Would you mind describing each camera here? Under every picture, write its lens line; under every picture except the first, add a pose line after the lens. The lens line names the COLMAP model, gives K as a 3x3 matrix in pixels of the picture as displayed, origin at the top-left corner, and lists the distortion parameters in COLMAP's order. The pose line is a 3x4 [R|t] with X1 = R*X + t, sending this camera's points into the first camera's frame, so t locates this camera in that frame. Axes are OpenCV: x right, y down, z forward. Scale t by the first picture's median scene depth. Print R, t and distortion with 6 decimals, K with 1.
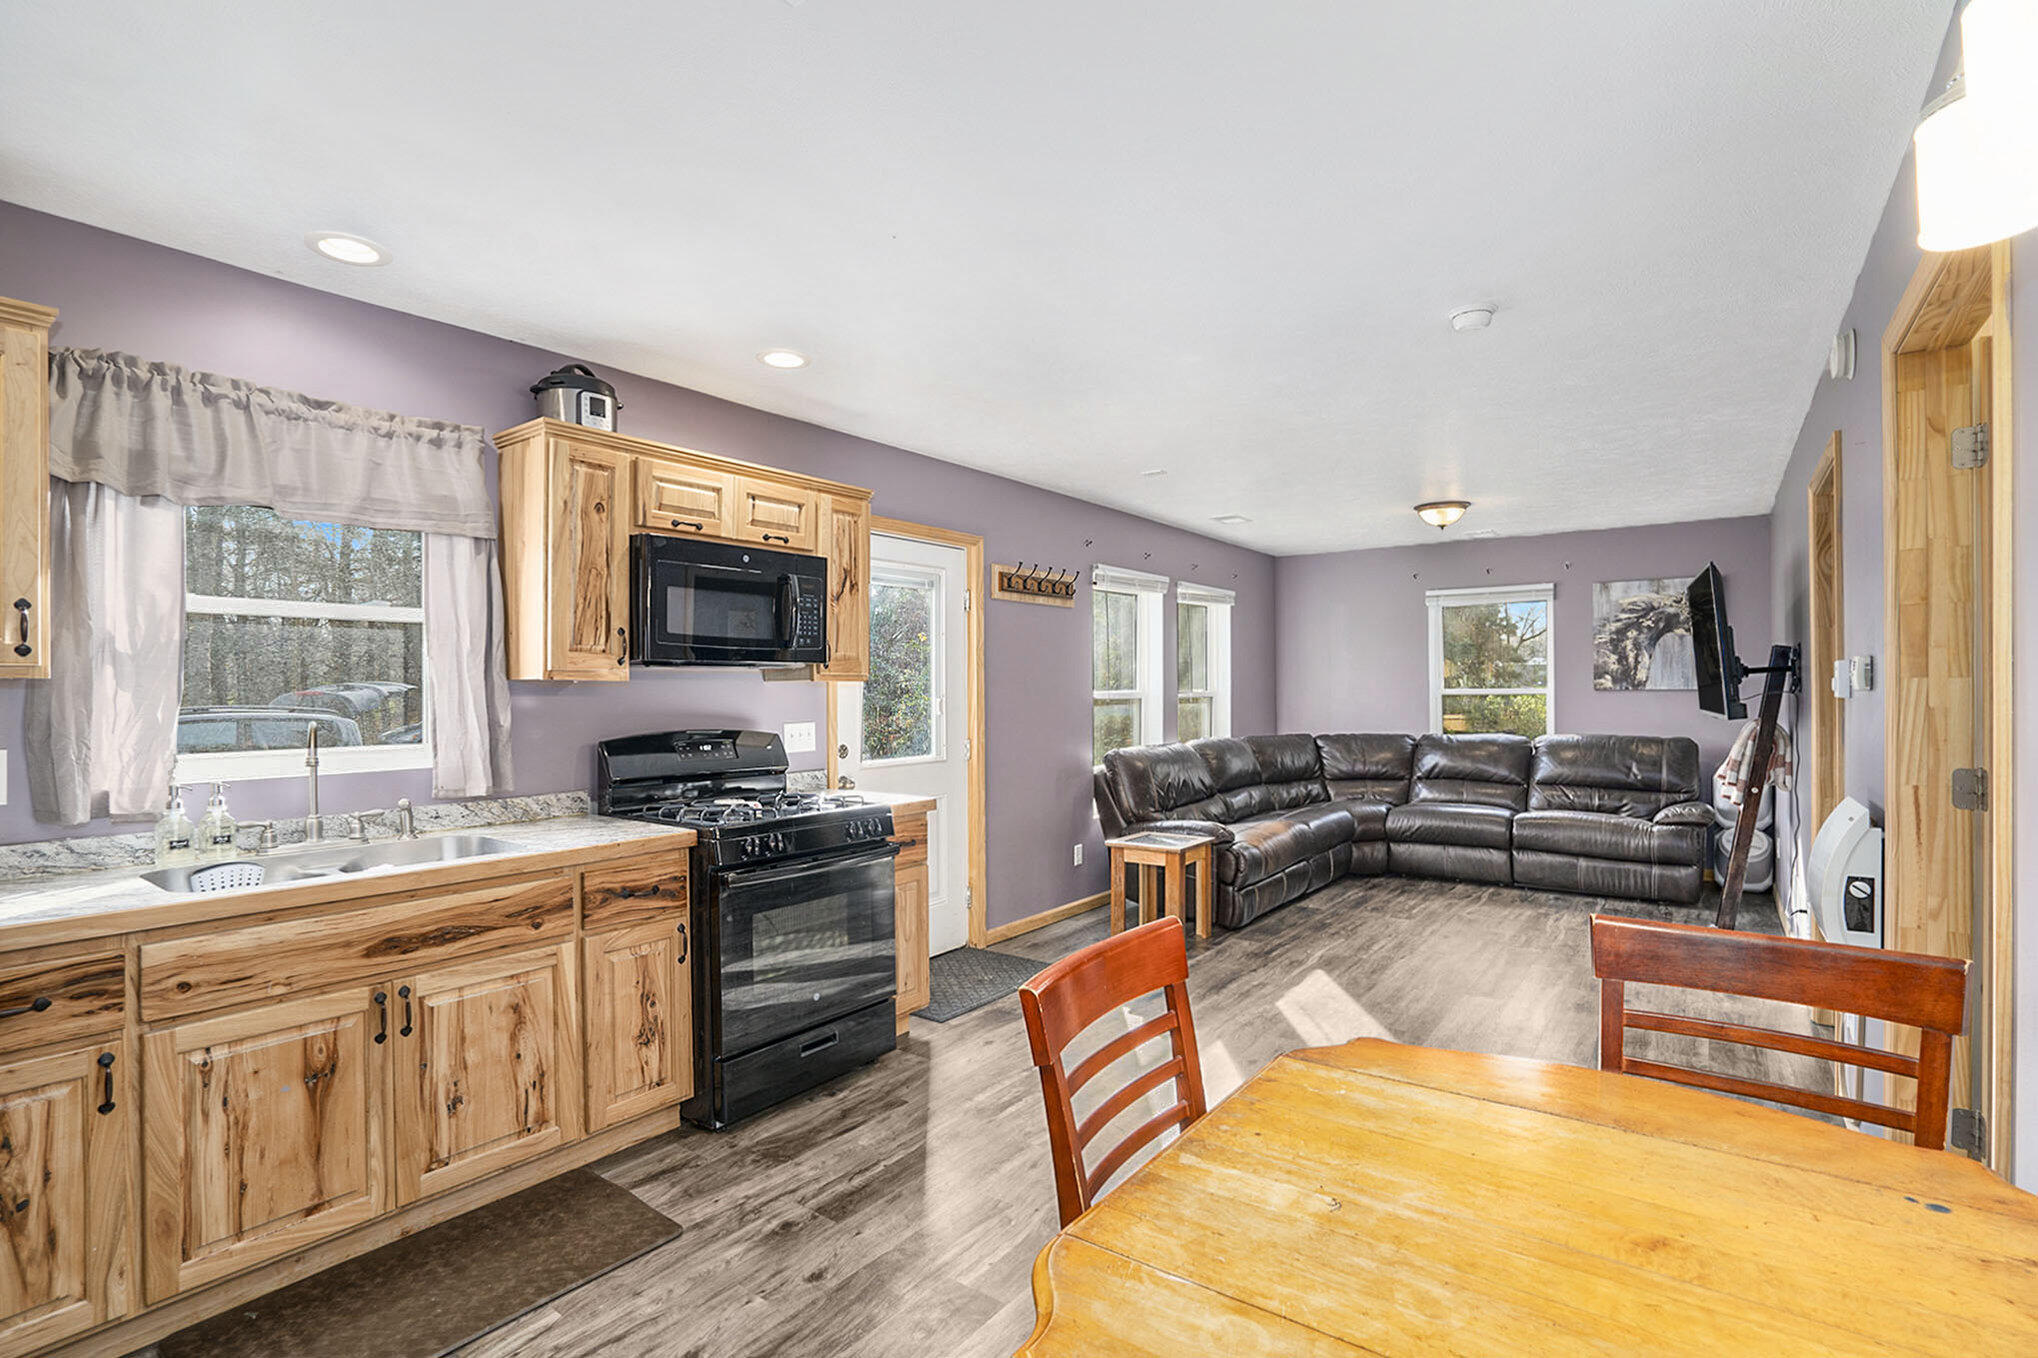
lens RADIAL K [[982.7, 0, 1017.7], [0, 982.7, 688.4], [0, 0, 1]] dist [-0.038885, 0.006588]
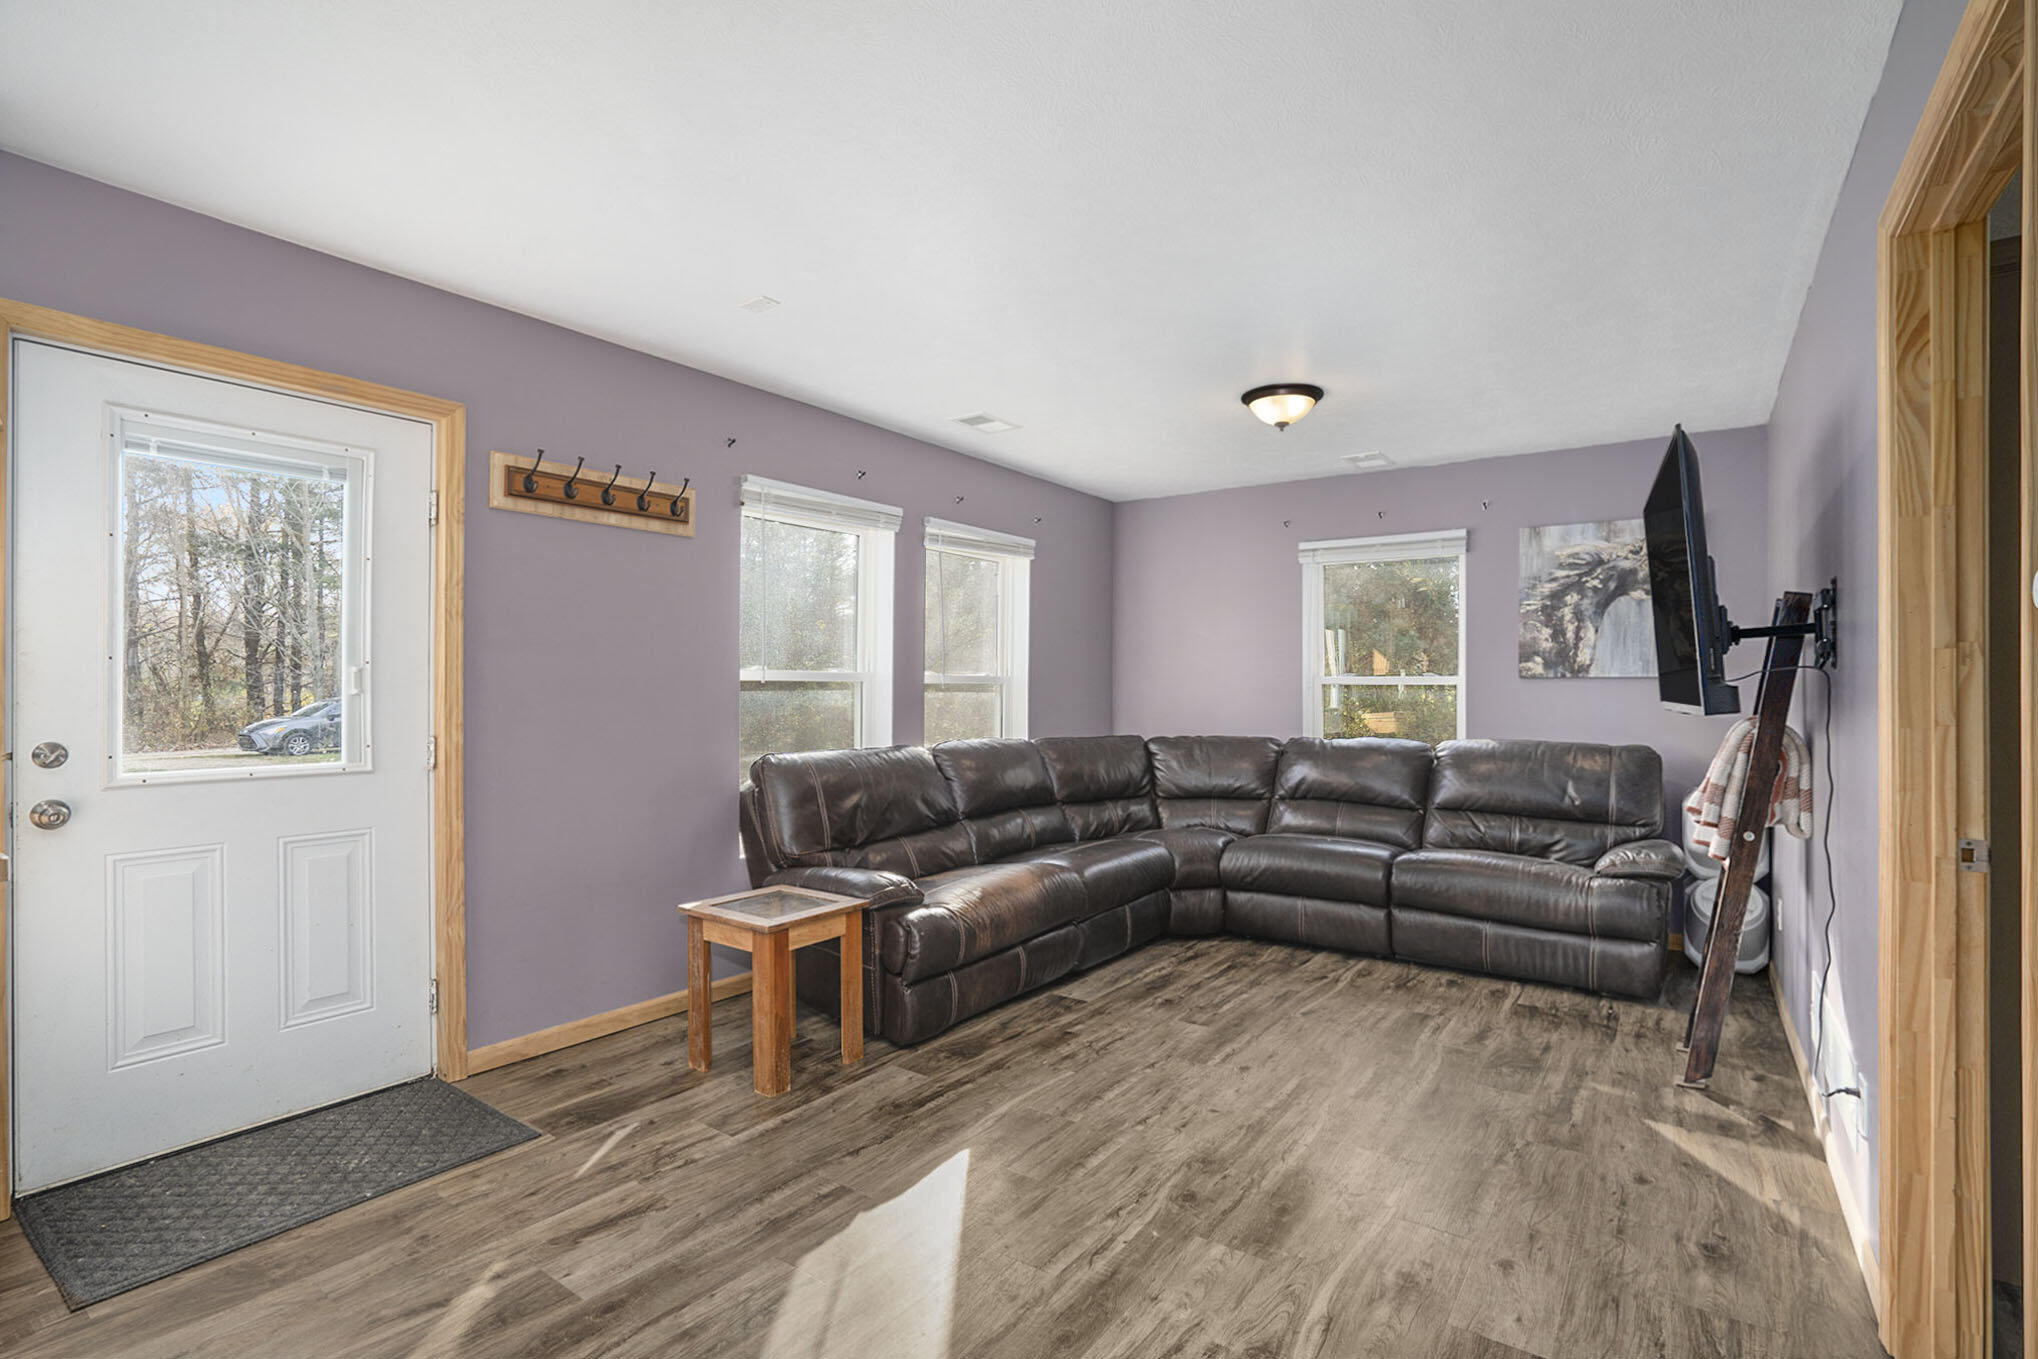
lens RADIAL K [[982.7, 0, 1007.2], [0, 982.7, 682.3], [0, 0, 1]] dist [-0.038885, 0.006588]
pose [[0.999936, 0.009773, 0.005781, 0.249611], [-0.009740, 0.999936, -0.005712, 0.015134], [-0.005837, 0.005655, 0.999967, 0.335364]]
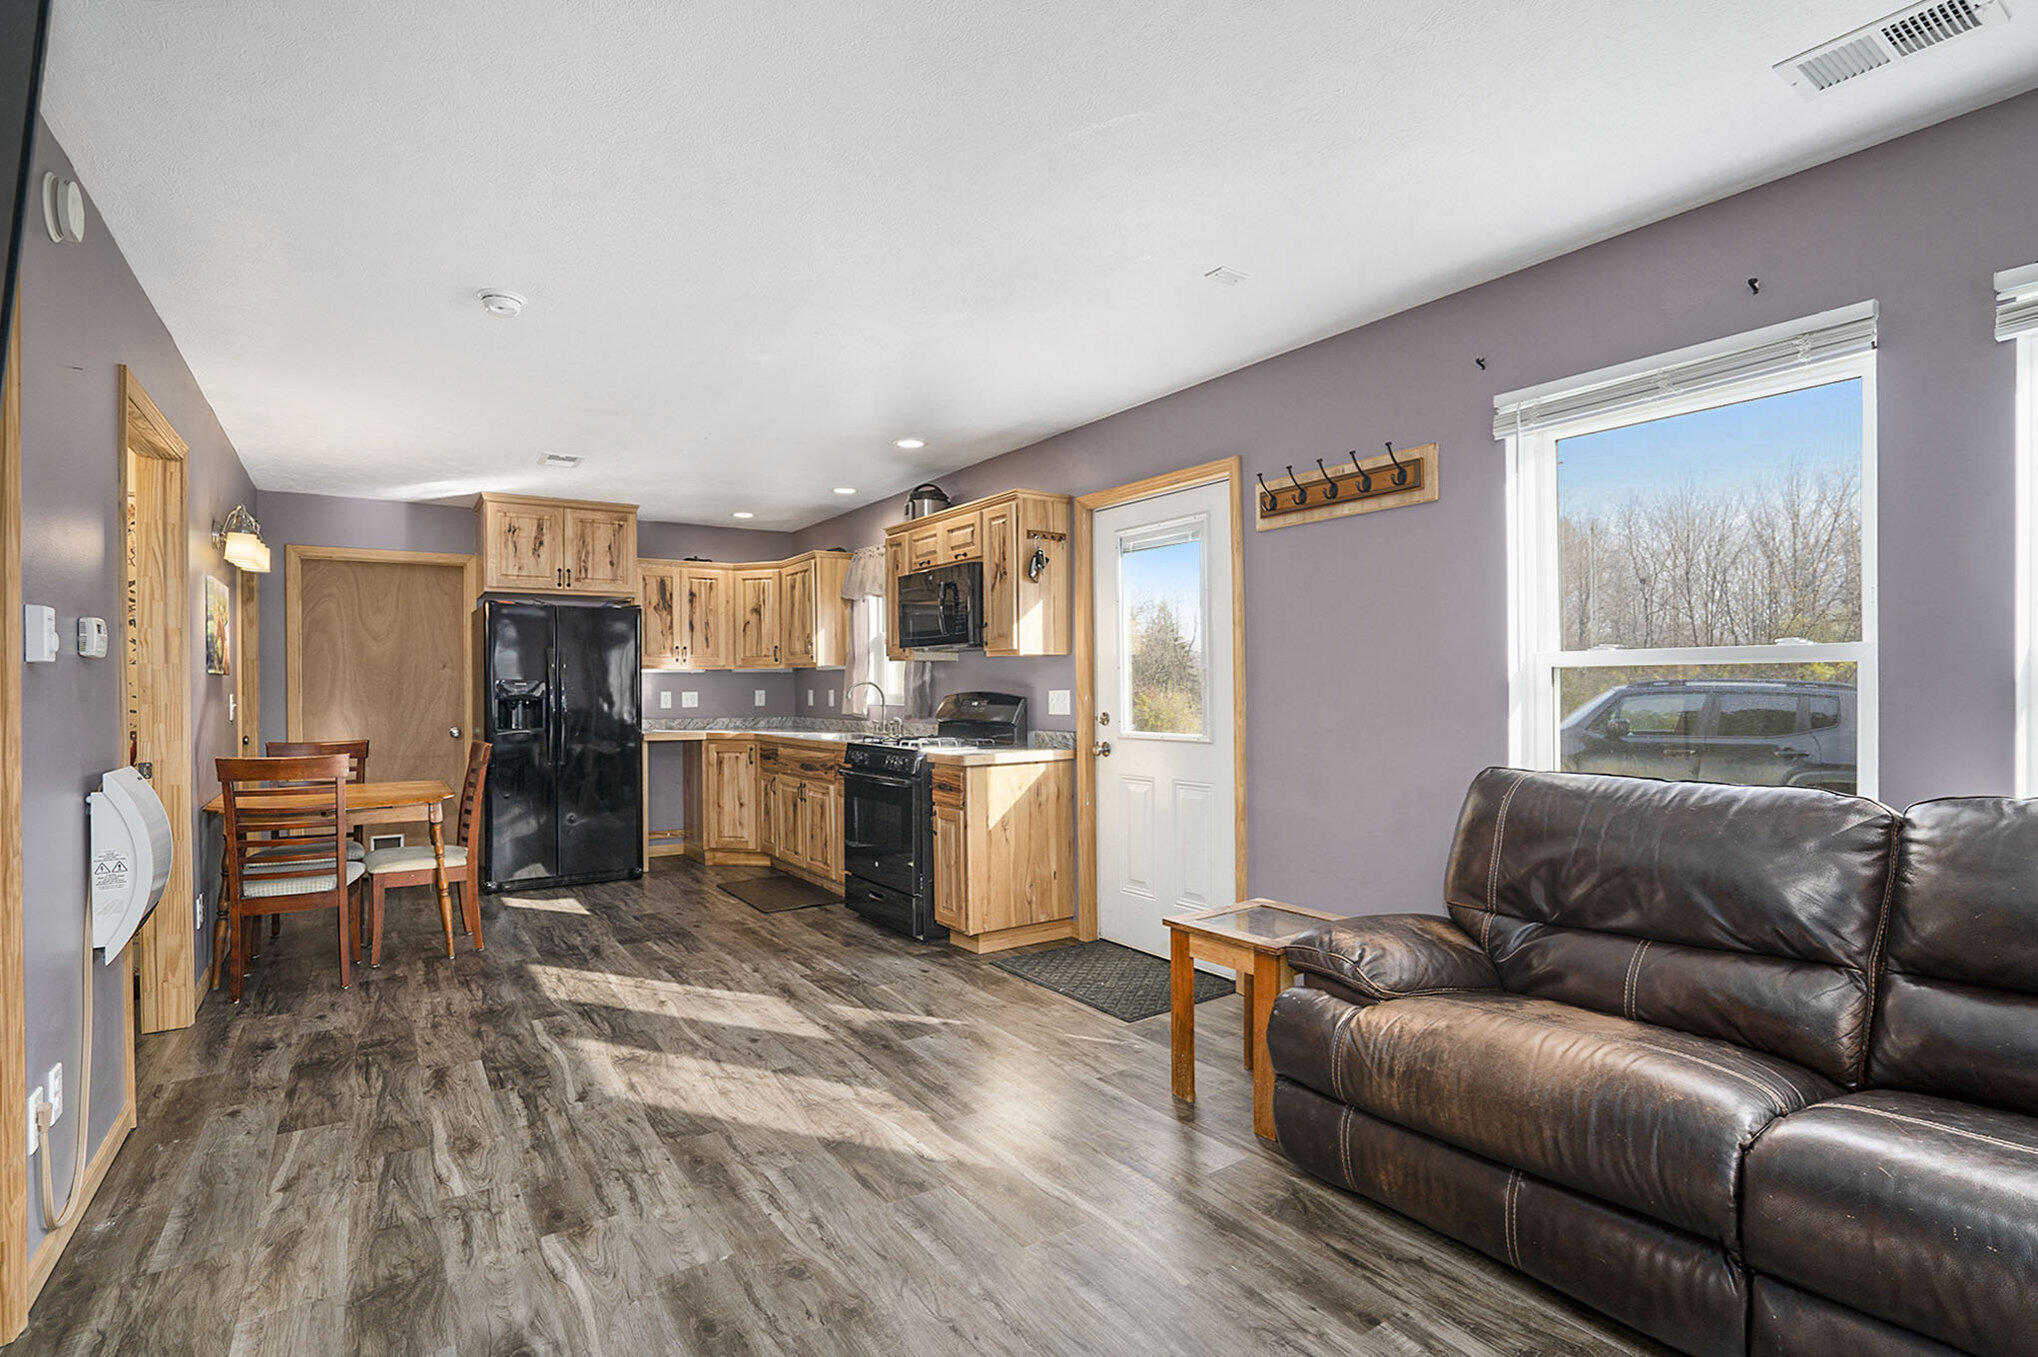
lens RADIAL K [[990.4, 0, 1014.2], [0, 990.4, 678.5], [0, 0, 1]] dist [-0.030834, -0.000541]
pose [[-0.348023, 0.004586, -0.937475, 0.622538], [0.012719, 0.999919, 0.000170, 0.013717], [0.937400, -0.011865, -0.348053, 0.924547]]
